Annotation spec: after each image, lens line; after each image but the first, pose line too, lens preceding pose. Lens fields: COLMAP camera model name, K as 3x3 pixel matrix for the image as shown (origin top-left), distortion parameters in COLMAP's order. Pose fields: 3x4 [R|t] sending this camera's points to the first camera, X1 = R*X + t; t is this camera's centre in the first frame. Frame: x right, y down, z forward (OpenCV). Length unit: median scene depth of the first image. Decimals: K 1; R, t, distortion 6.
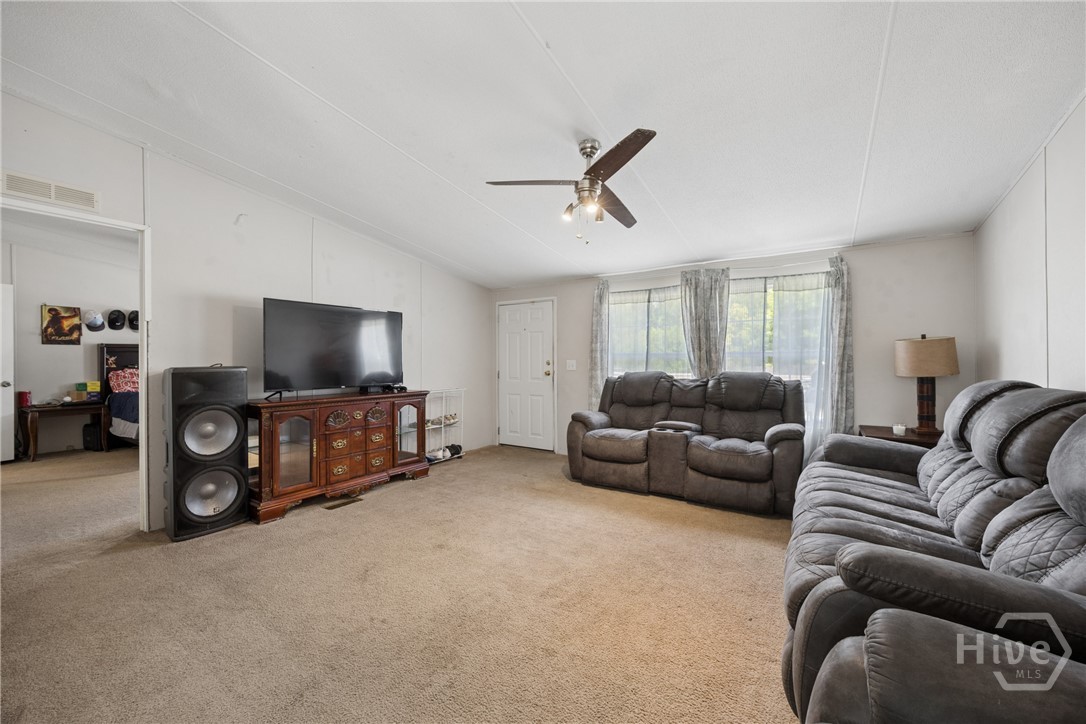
lens RADIAL K [[434.6, 0, 543.0], [0, 434.6, 362.0], [0, 0, 1]] dist [-0.000045, 0.000217]
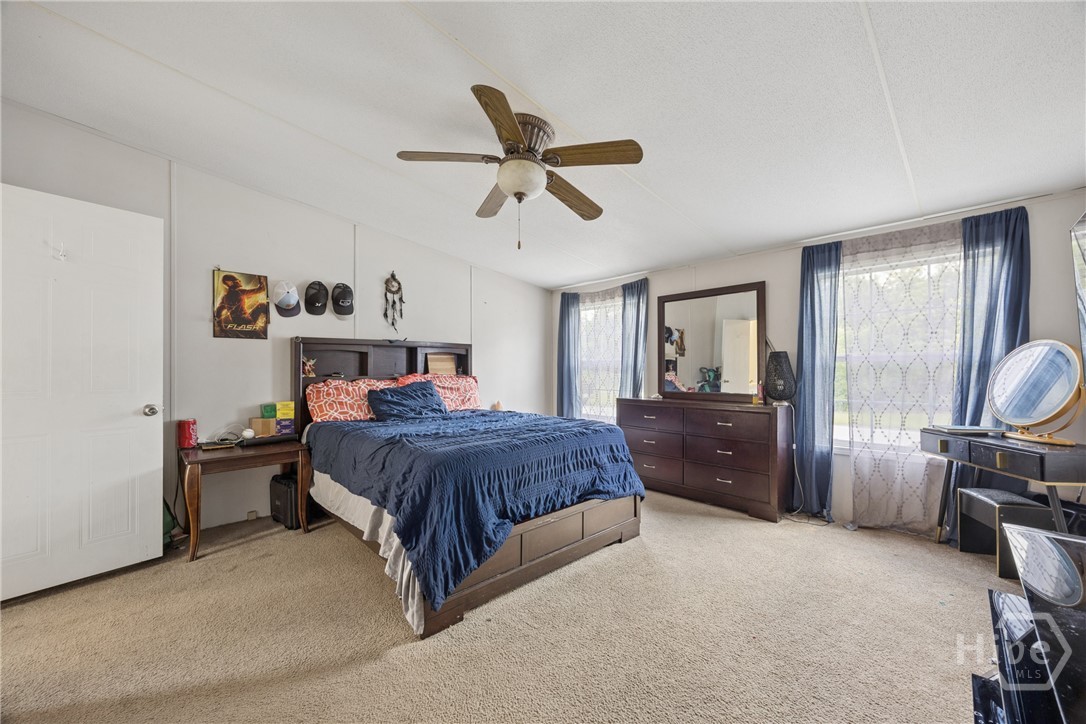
lens RADIAL K [[434.6, 0, 543.0], [0, 434.6, 362.0], [0, 0, 1]] dist [-0.000045, 0.000217]
pose [[0.969645, -0.012422, -0.244200, -0.563966], [0.007193, 0.999726, -0.022291, 0.007305], [0.244410, 0.019858, 0.969469, 0.525867]]
